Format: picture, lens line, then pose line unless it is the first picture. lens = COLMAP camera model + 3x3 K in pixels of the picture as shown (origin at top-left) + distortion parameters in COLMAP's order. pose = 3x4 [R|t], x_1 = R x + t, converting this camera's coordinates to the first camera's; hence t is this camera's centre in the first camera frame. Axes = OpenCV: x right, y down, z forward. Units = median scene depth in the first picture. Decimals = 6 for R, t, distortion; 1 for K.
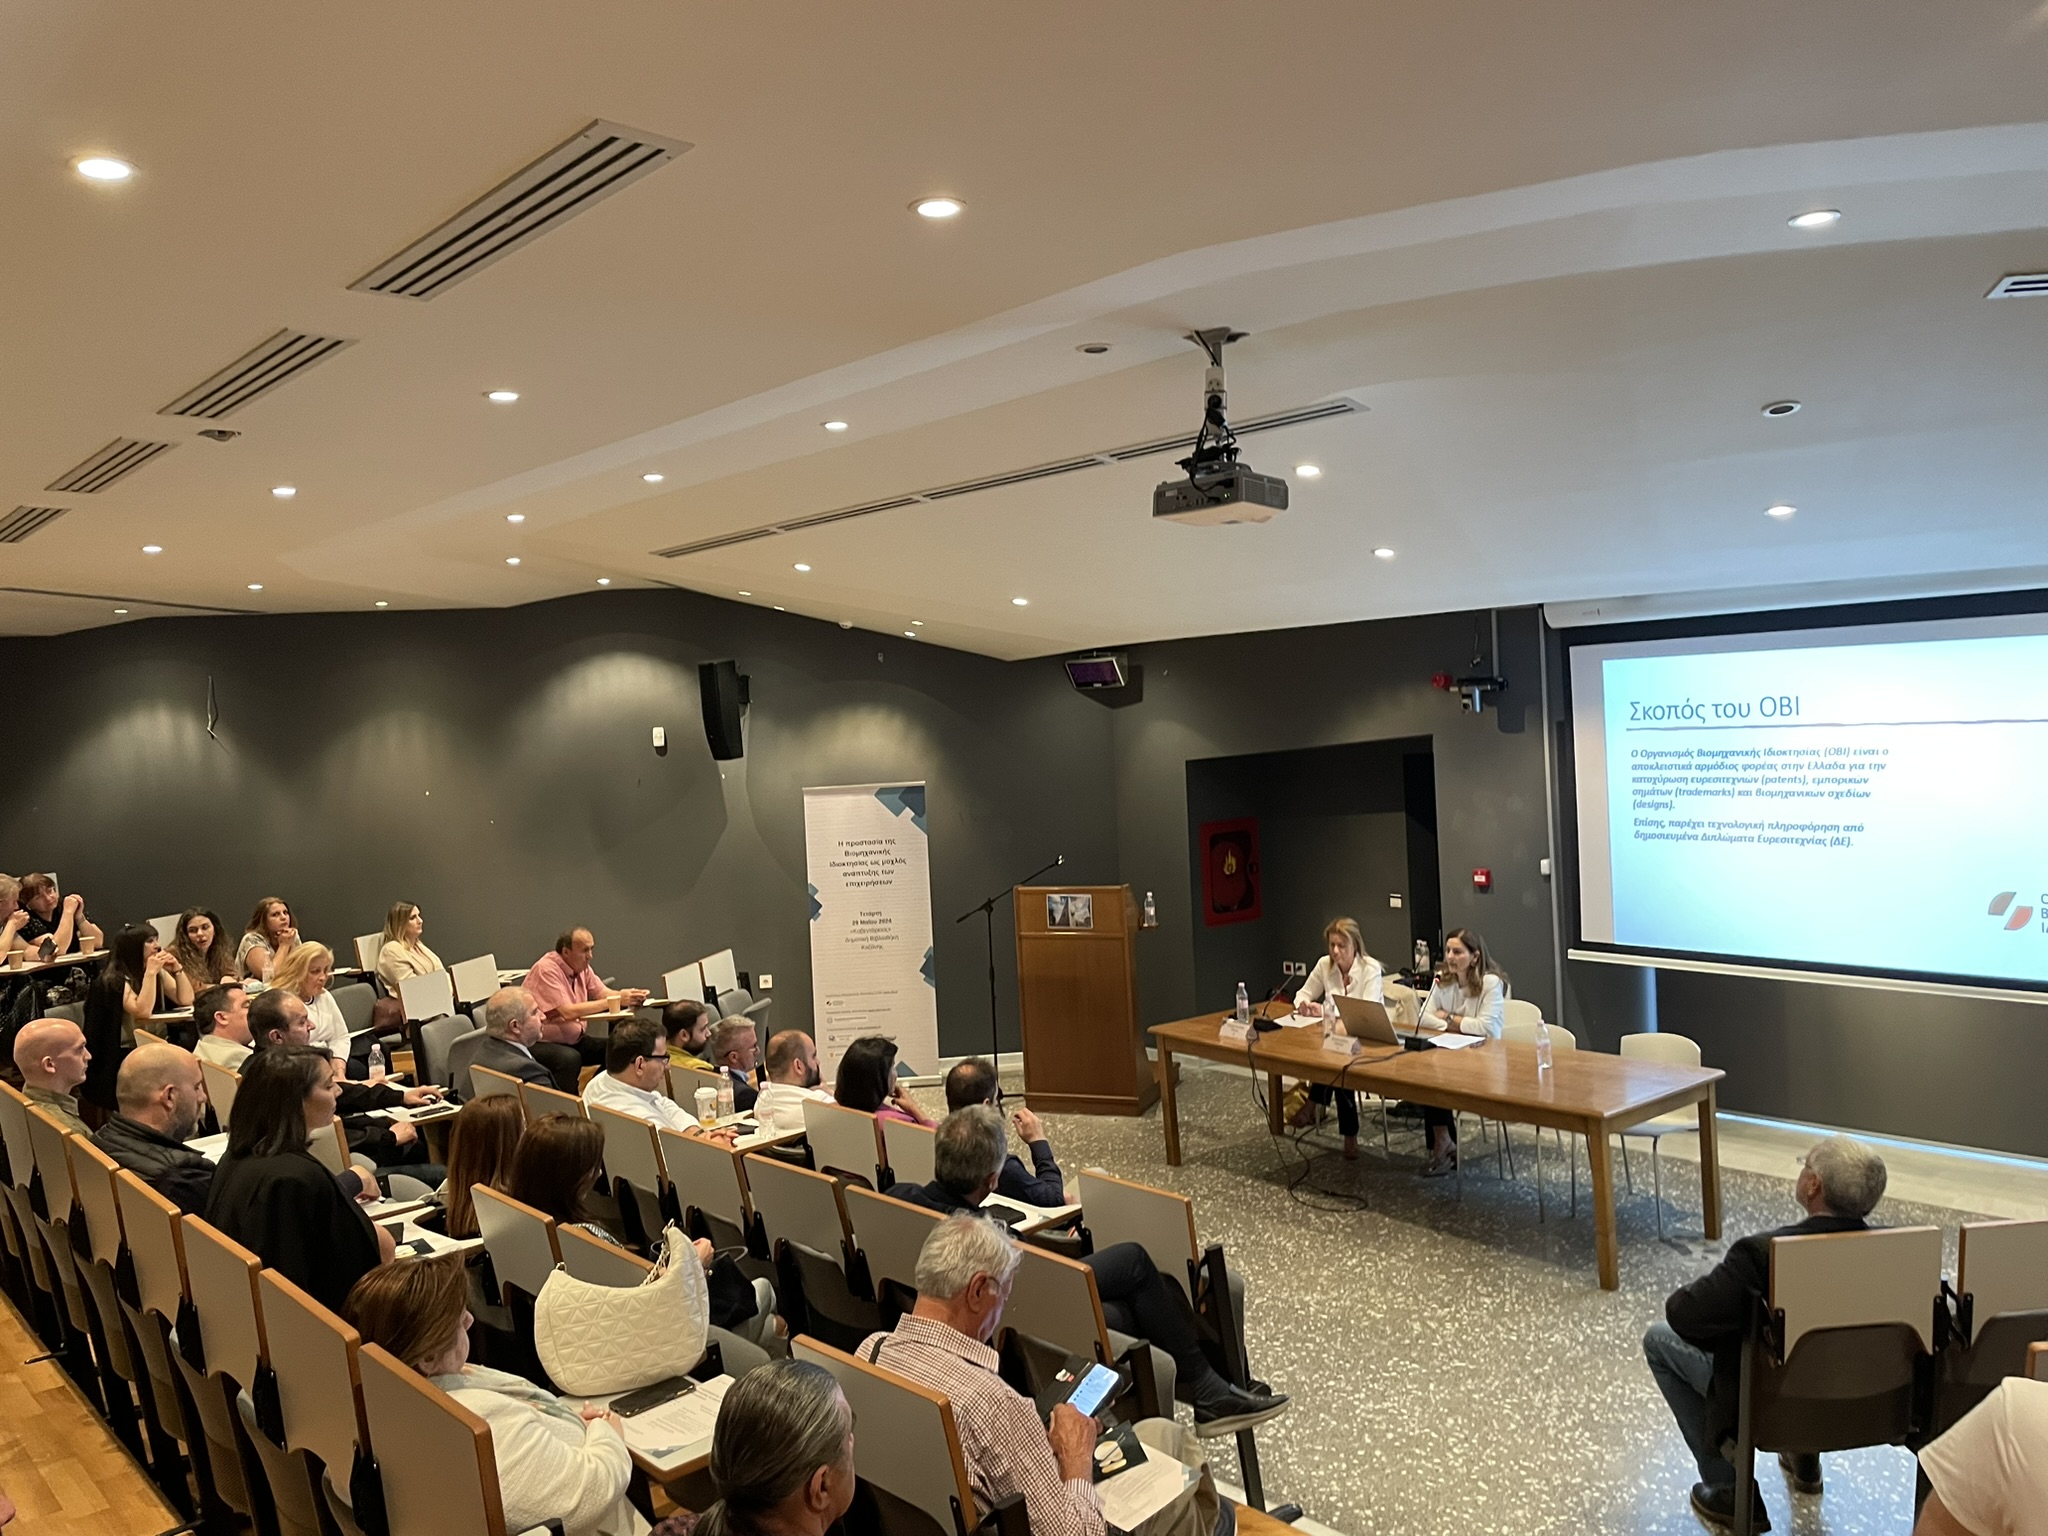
lens RADIAL K [[1548.2, 0, 992.7], [0, 1548.2, 725.8], [0, 0, 1]] dist [0.080033, -0.110844]
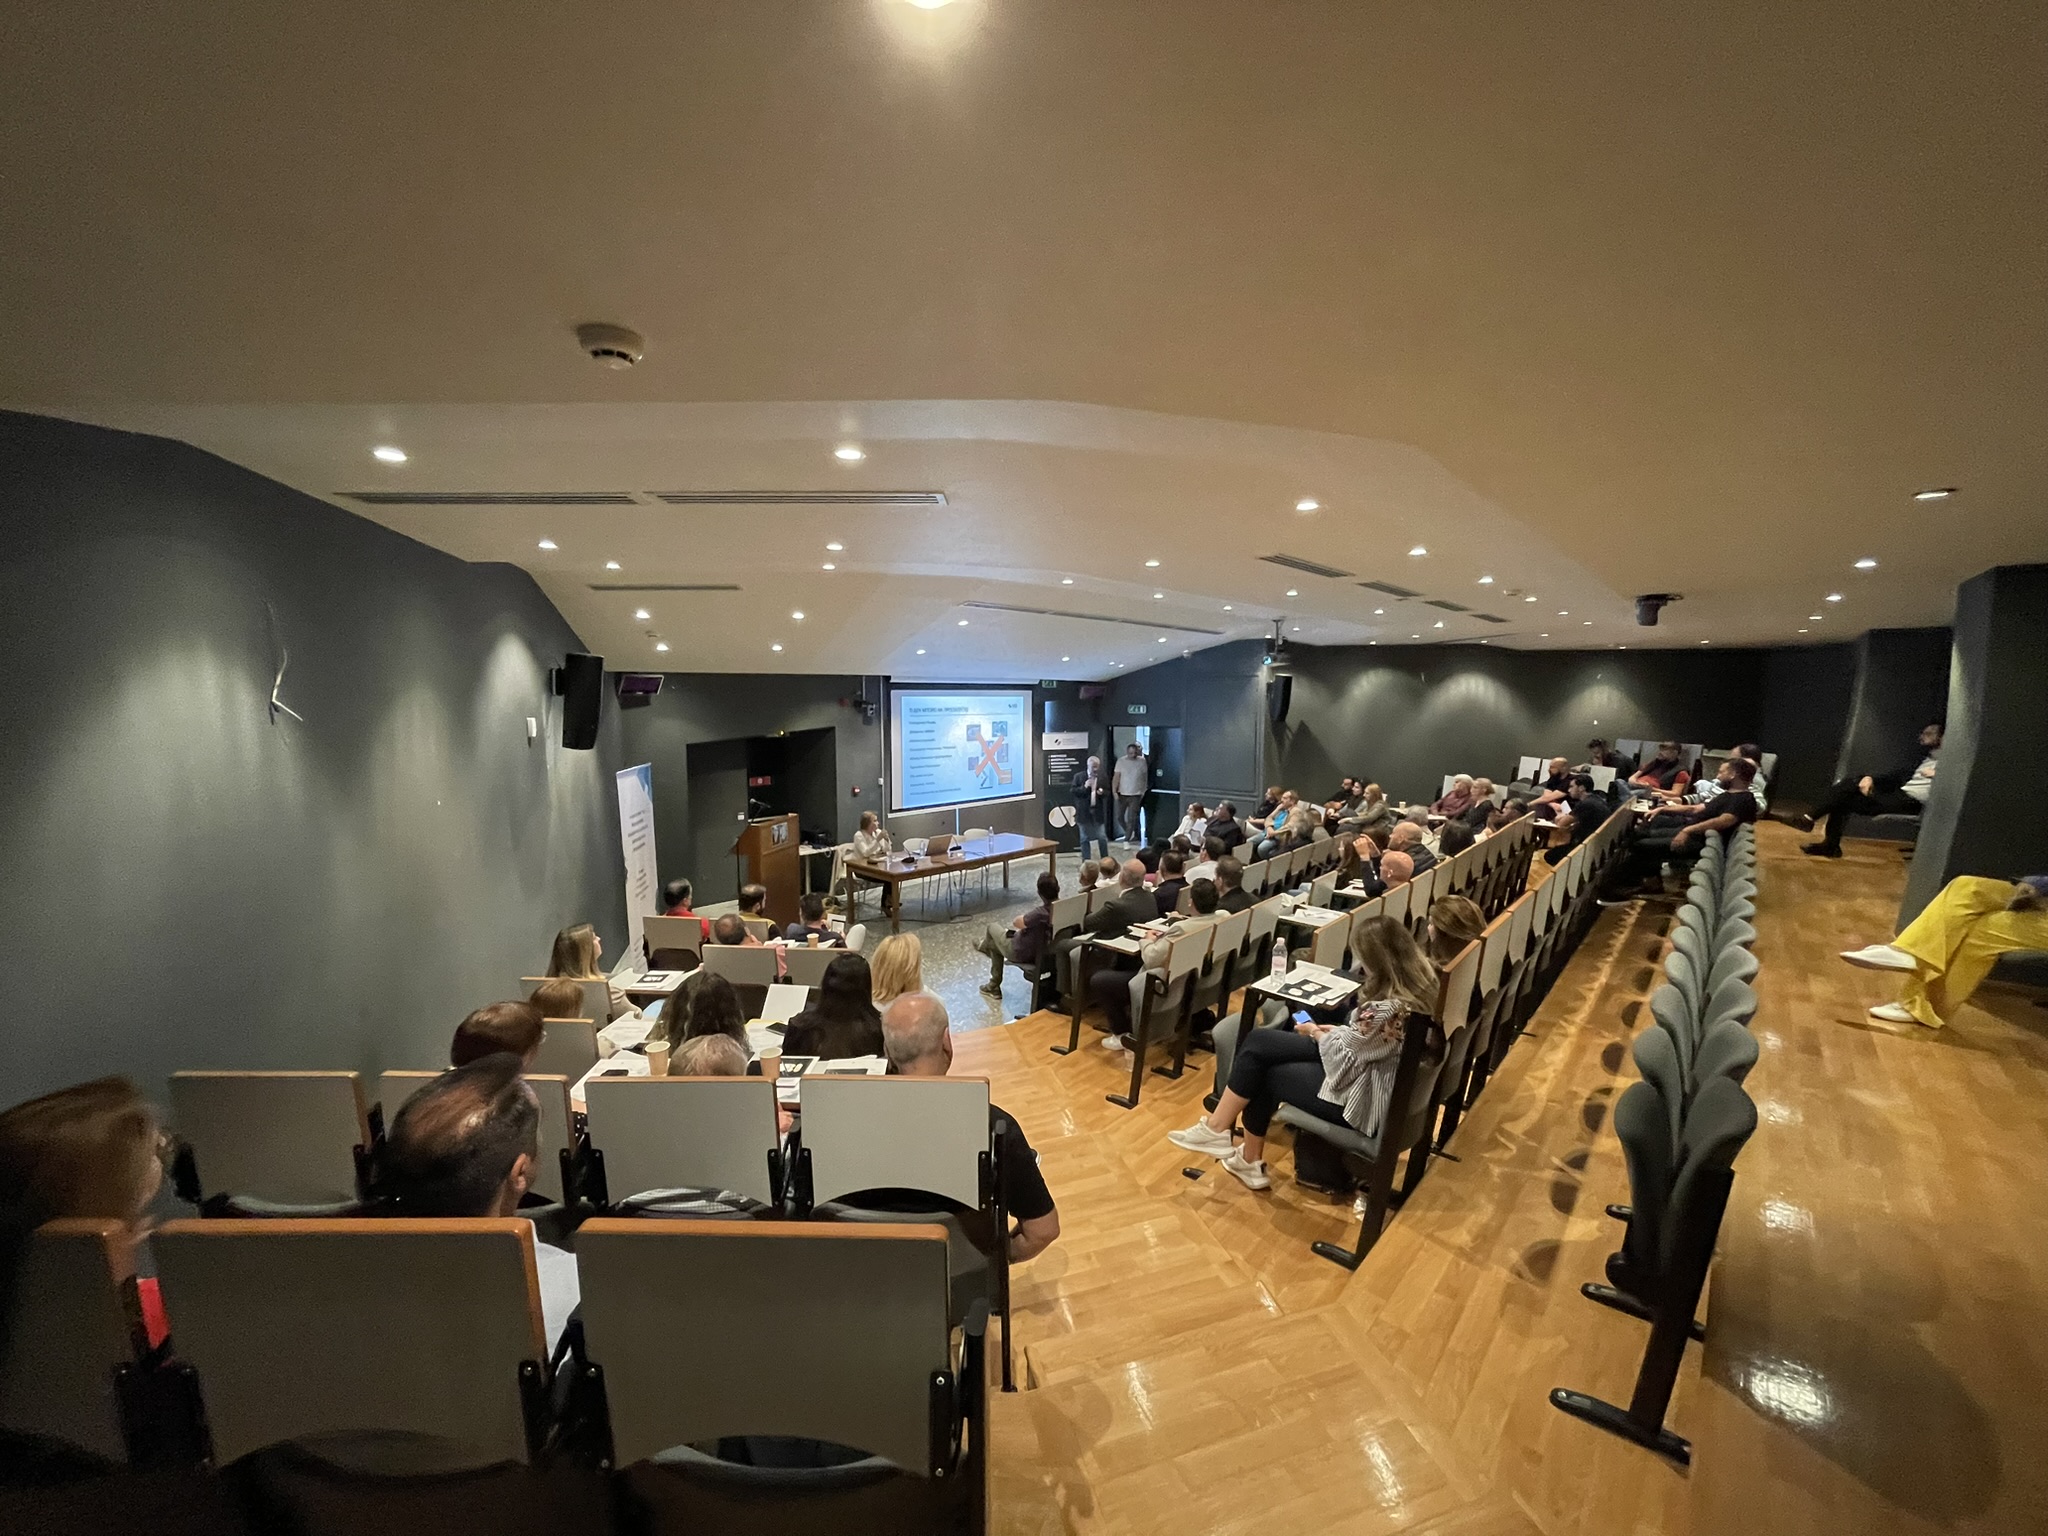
lens RADIAL K [[838.0, 0, 1025.2], [0, 838.0, 769.6], [0, 0, 1]] dist [-0.004370, 0.000853]
pose [[-0.134522, -0.043463, 0.989957, -0.957700], [0.011525, 0.998901, 0.045422, 0.016653], [-0.990844, 0.017520, -0.133873, 0.963923]]
